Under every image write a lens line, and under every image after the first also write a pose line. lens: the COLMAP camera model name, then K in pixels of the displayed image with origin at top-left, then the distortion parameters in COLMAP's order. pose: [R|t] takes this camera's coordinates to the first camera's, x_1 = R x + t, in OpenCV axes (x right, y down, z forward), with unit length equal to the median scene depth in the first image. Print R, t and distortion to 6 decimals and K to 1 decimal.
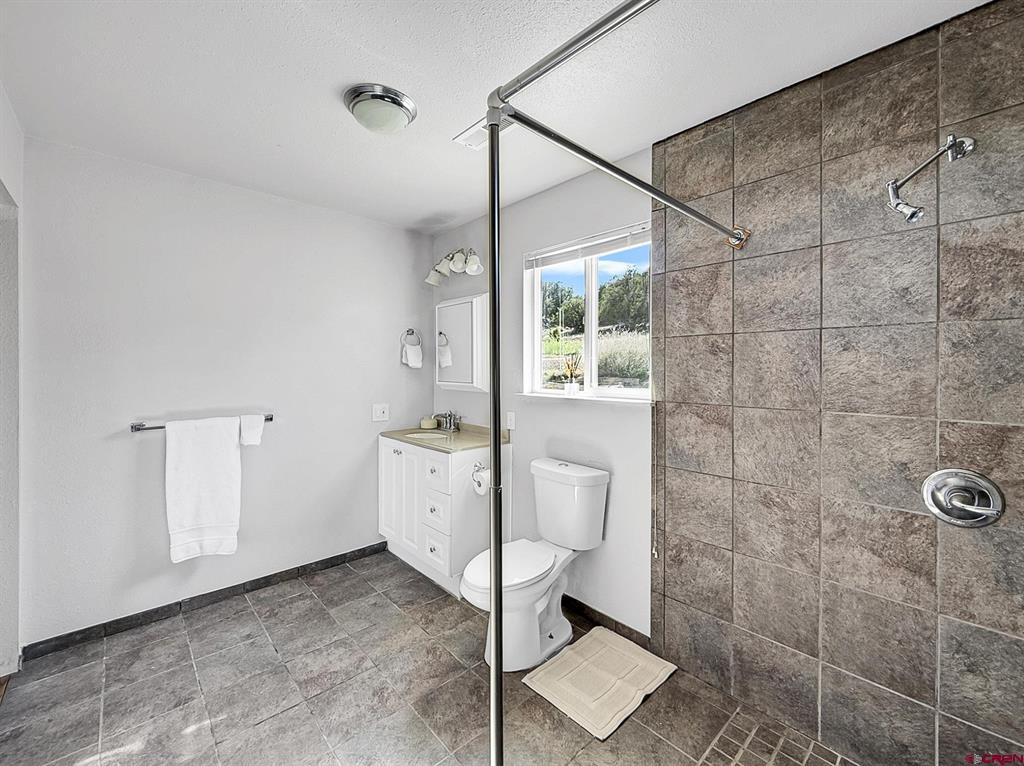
lens RADIAL K [[413.5, 0, 507.1], [0, 413.5, 369.7], [0, 0, 1]] dist [-0.000878, 0.001067]
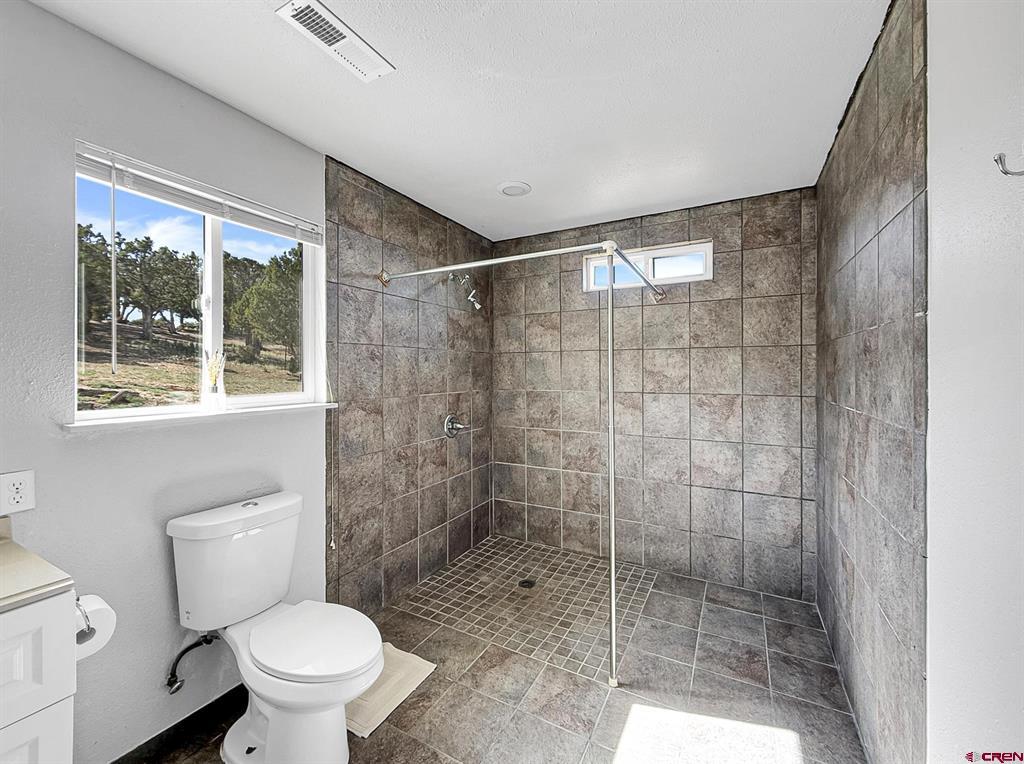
lens RADIAL K [[413.5, 0, 515.6], [0, 413.5, 366.1], [0, 0, 1]] dist [-0.000878, 0.001067]
pose [[-0.315683, 0.001538, 0.948864, -0.790516], [-0.003481, 0.999990, -0.002779, -0.014635], [-0.948858, -0.004181, -0.315674, 0.886522]]
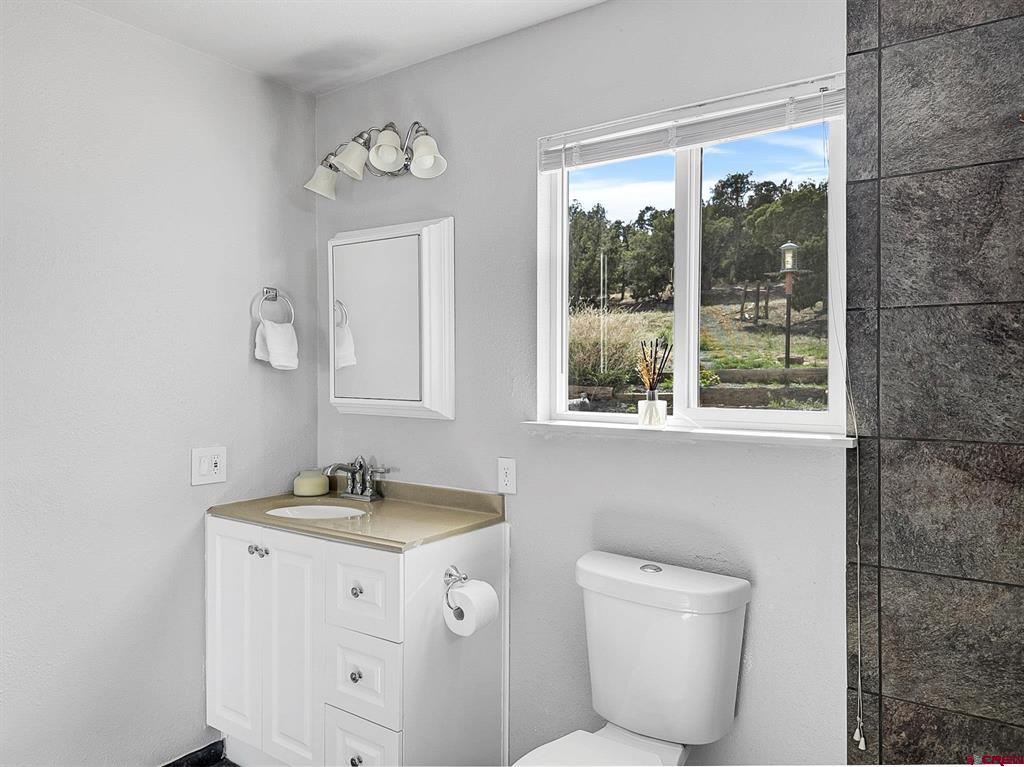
lens RADIAL K [[705.4, 0, 506.5], [0, 705.4, 379.6], [0, 0, 1]] dist [0.024850, -0.028750]
pose [[0.978734, -0.003617, 0.205102, -0.230981], [0.001375, 0.999938, 0.011073, -0.002248], [-0.205129, -0.010555, 0.978678, 0.249641]]
